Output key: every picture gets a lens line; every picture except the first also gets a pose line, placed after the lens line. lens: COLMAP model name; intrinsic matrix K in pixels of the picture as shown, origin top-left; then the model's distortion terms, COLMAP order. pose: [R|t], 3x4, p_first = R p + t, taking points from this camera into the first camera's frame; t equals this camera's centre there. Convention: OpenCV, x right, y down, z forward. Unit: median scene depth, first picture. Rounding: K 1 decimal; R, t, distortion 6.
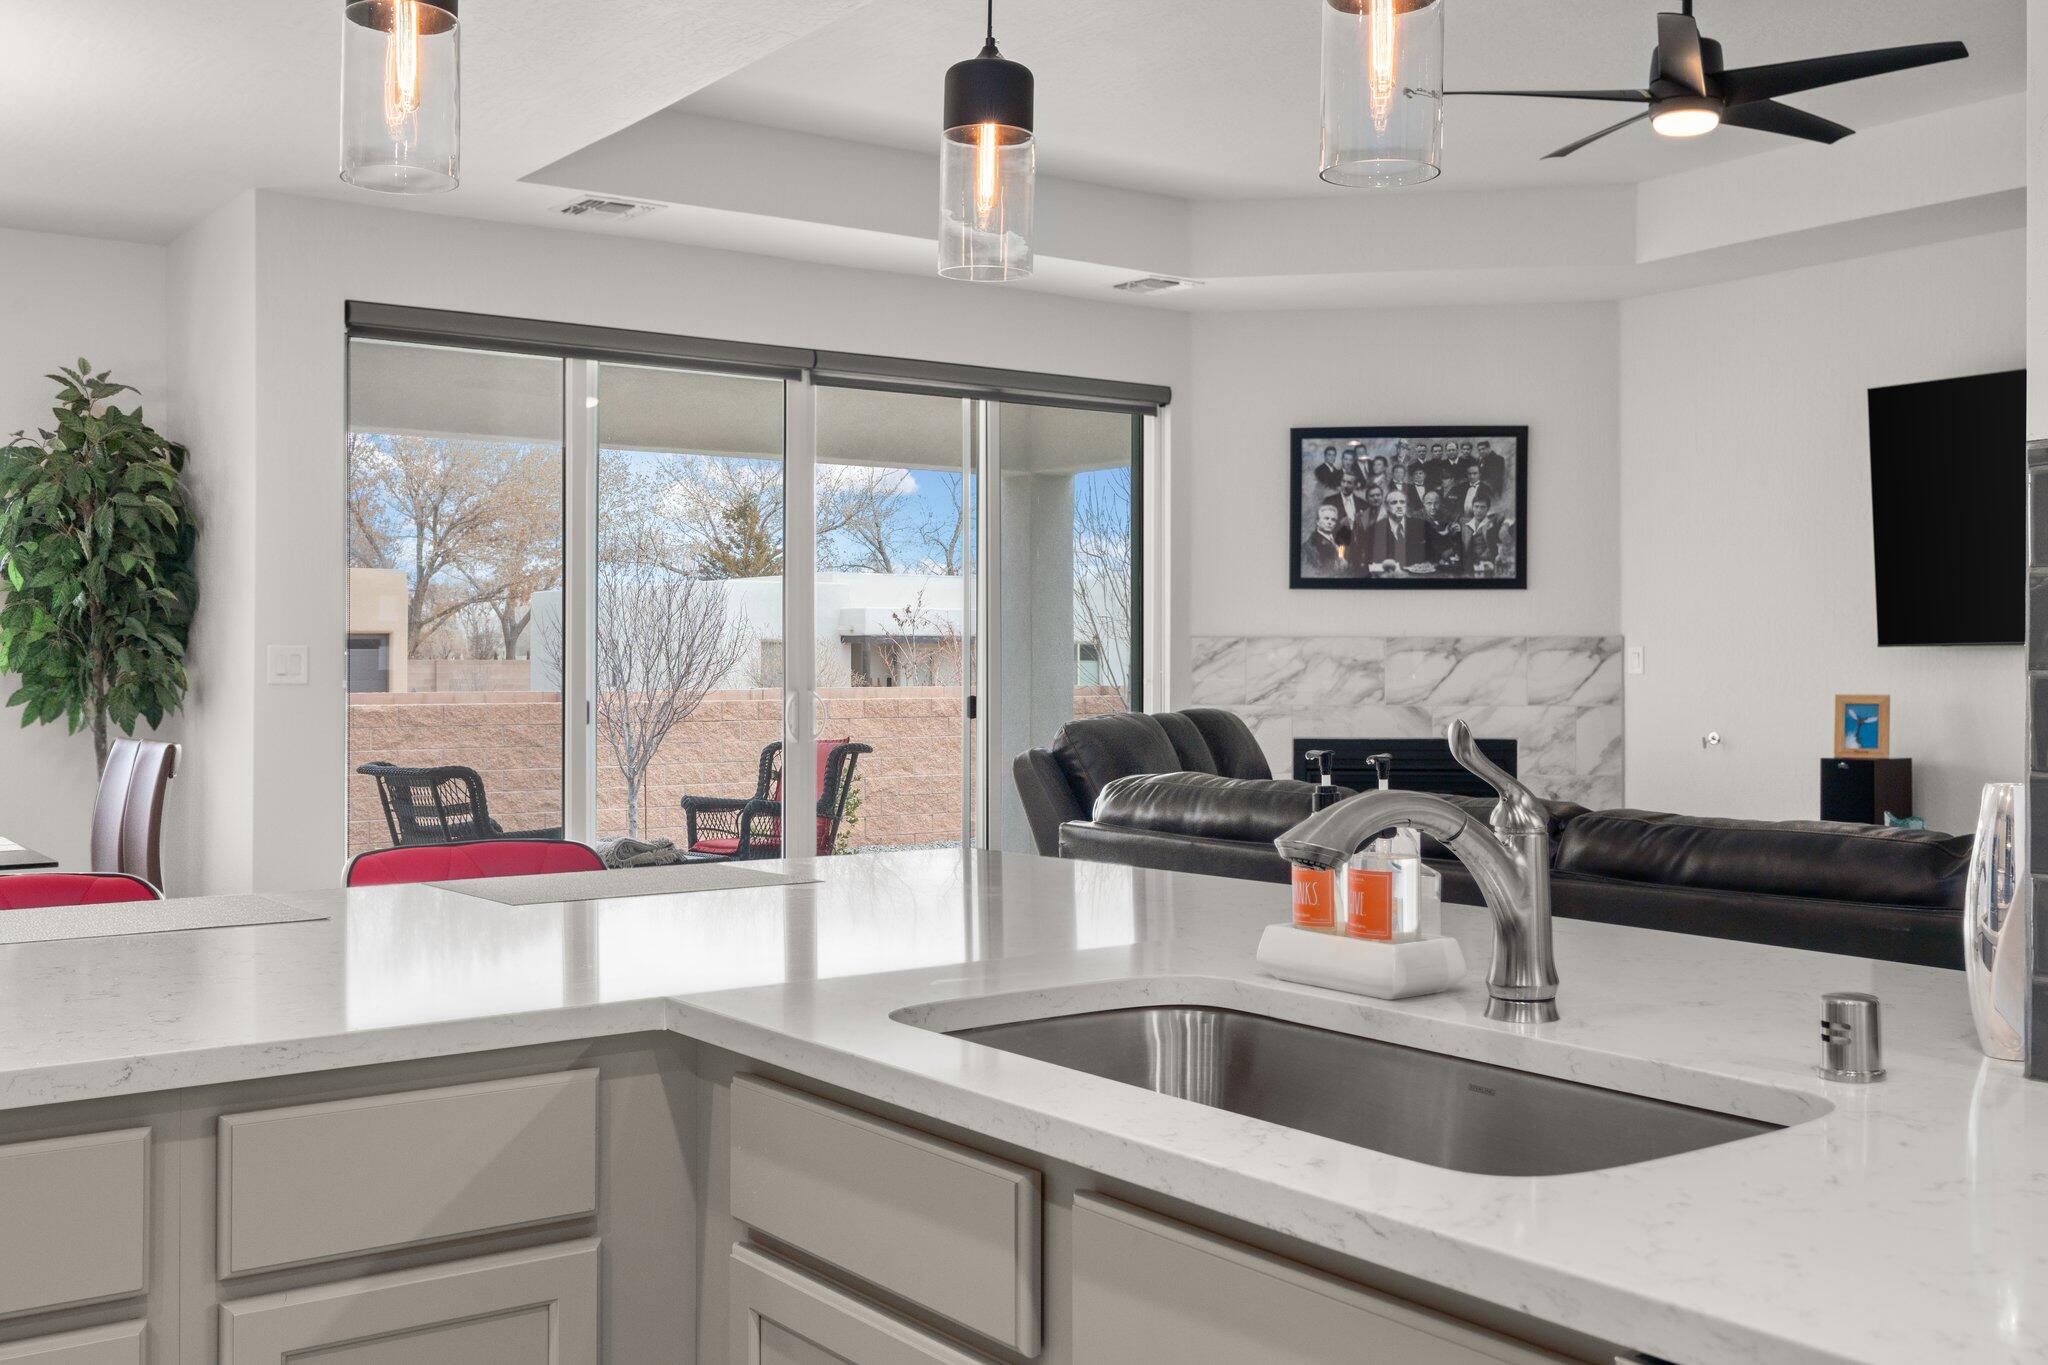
lens RADIAL K [[1998.9, 0, 1008.5], [0, 1998.9, 653.4], [0, 0, 1]] dist [0.005395, 0.000000]
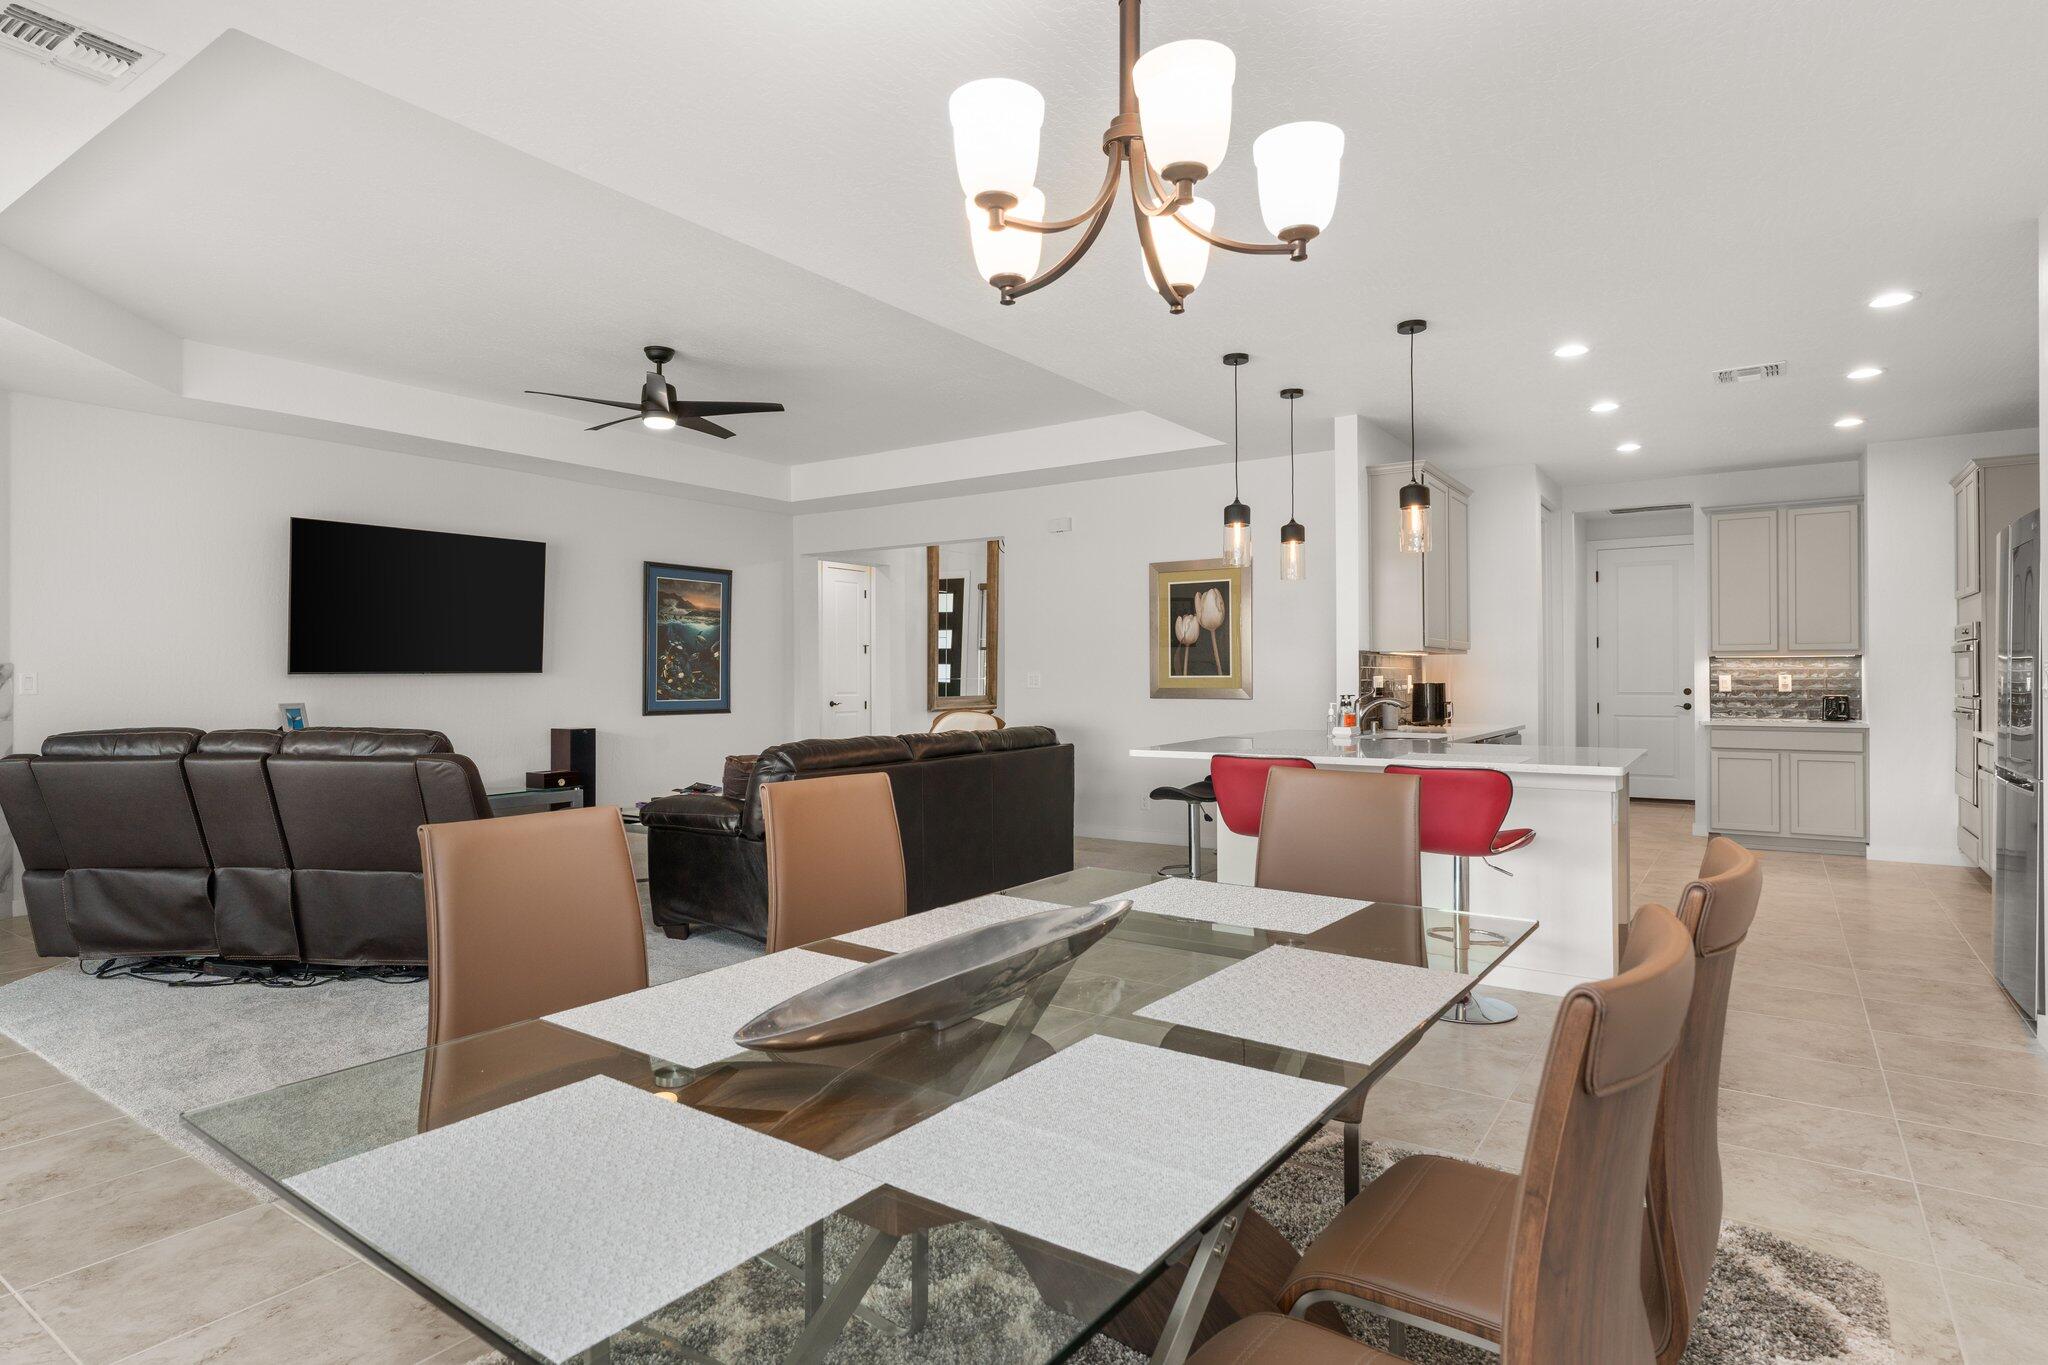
lens RADIAL K [[1097.2, 0, 1020.8], [0, 1097.2, 667.4], [0, 0, 1]] dist [-0.004243, 0.000823]
pose [[-0.345111, 0.009327, 0.938516, -0.535538], [-0.000168, 0.999950, -0.009999, 0.000173], [-0.938562, -0.003609, -0.345092, 0.644353]]
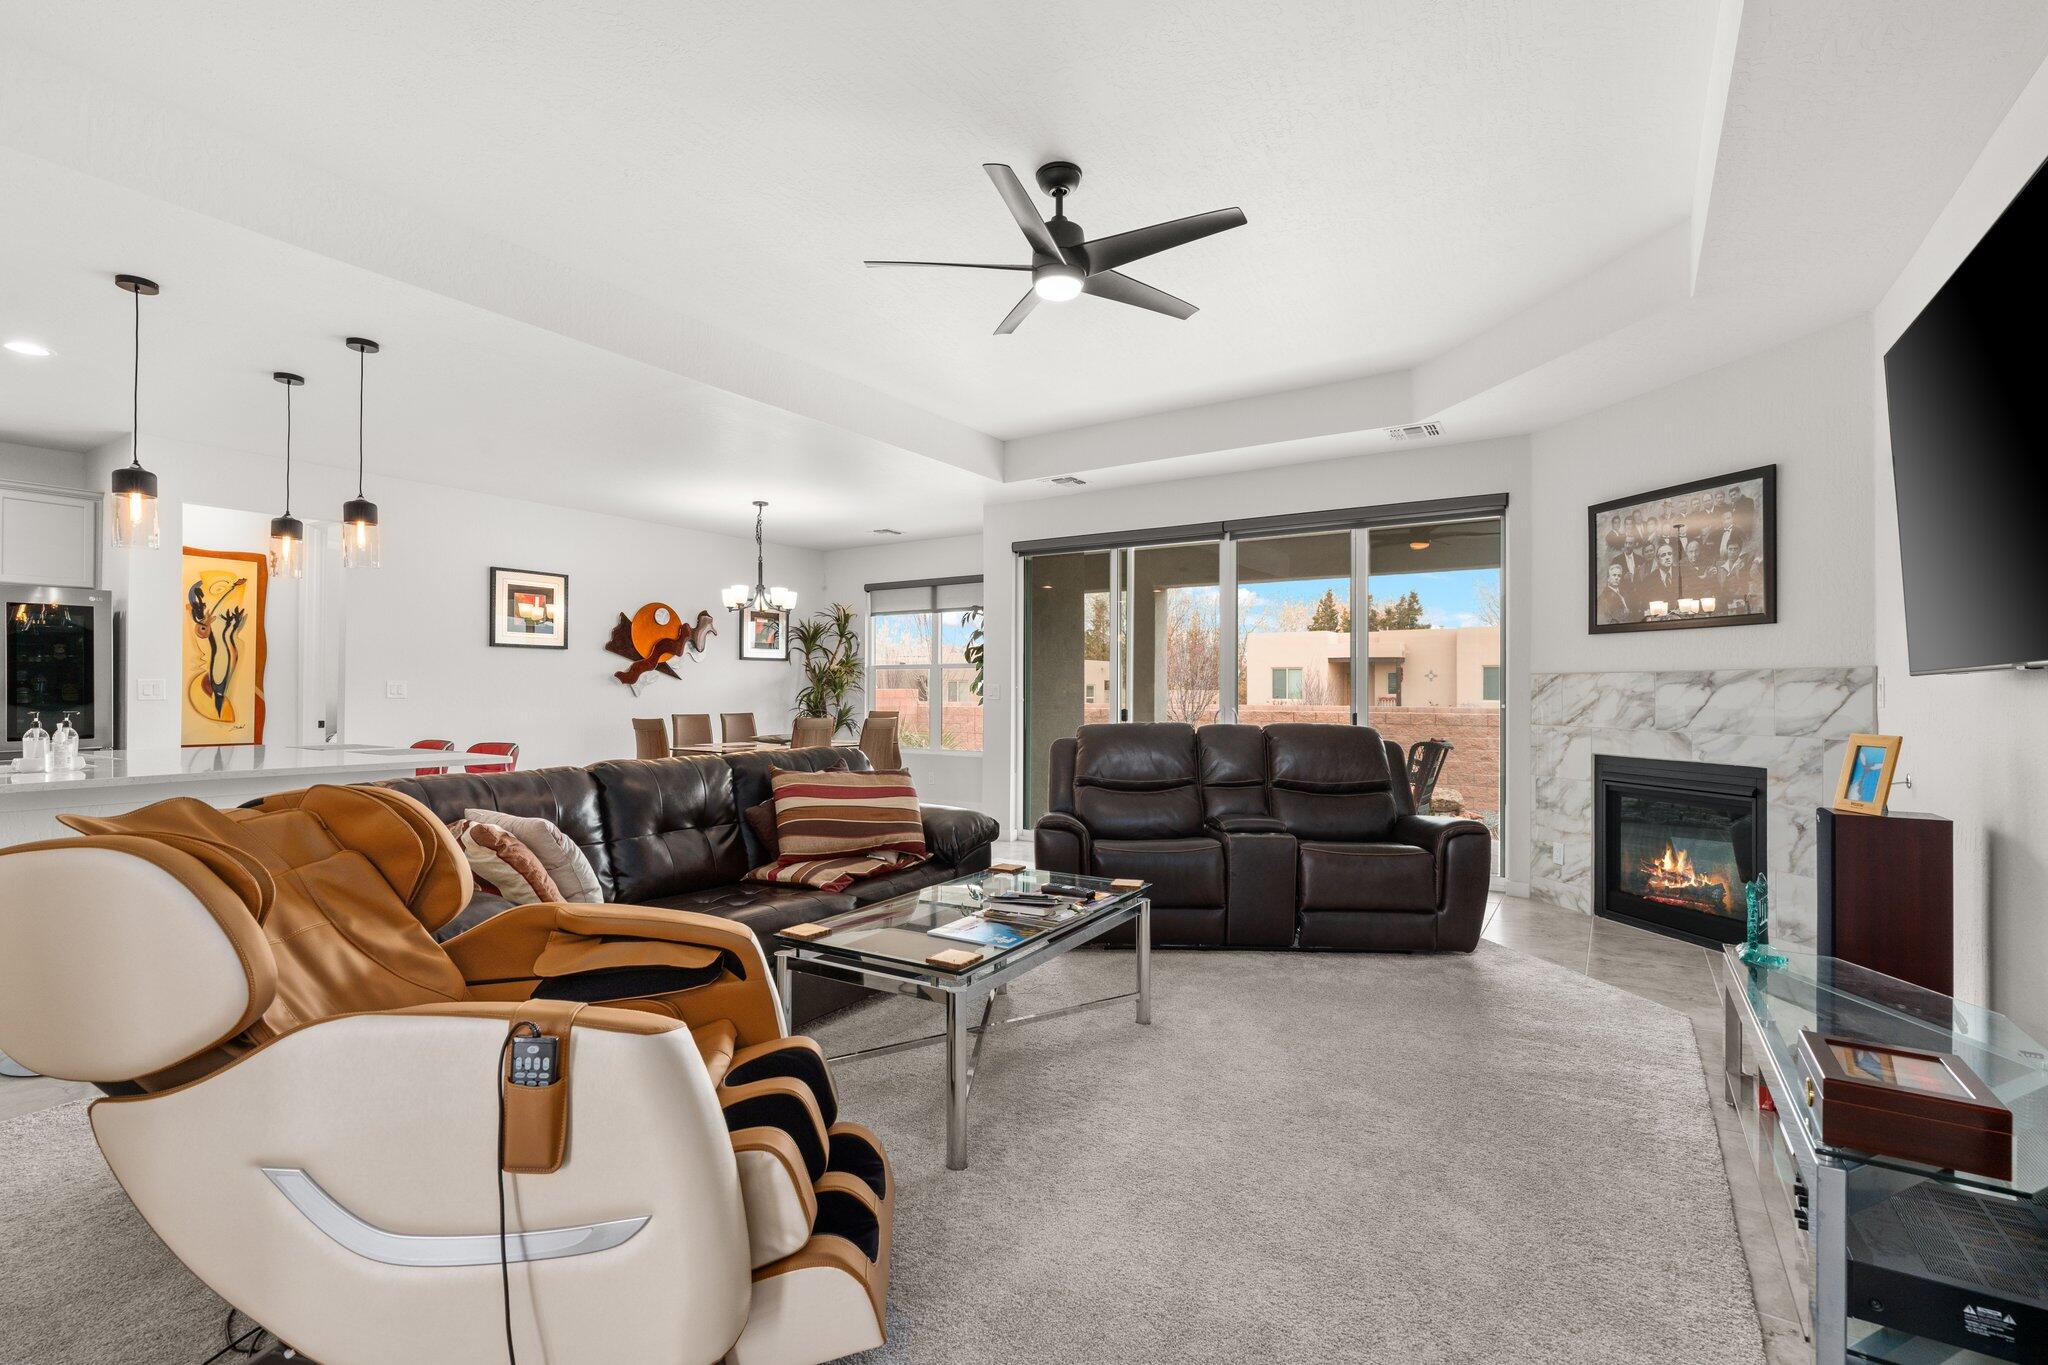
lens RADIAL K [[921.9, 0, 1017.5], [0, 921.9, 683.7], [0, 0, 1]] dist [-0.004510, 0.000062]
pose [[0.367092, -0.005642, -0.930167, 0.556116], [0.001784, 0.999984, -0.005361, 0.001021], [0.930183, 0.000309, 0.367097, 0.463214]]
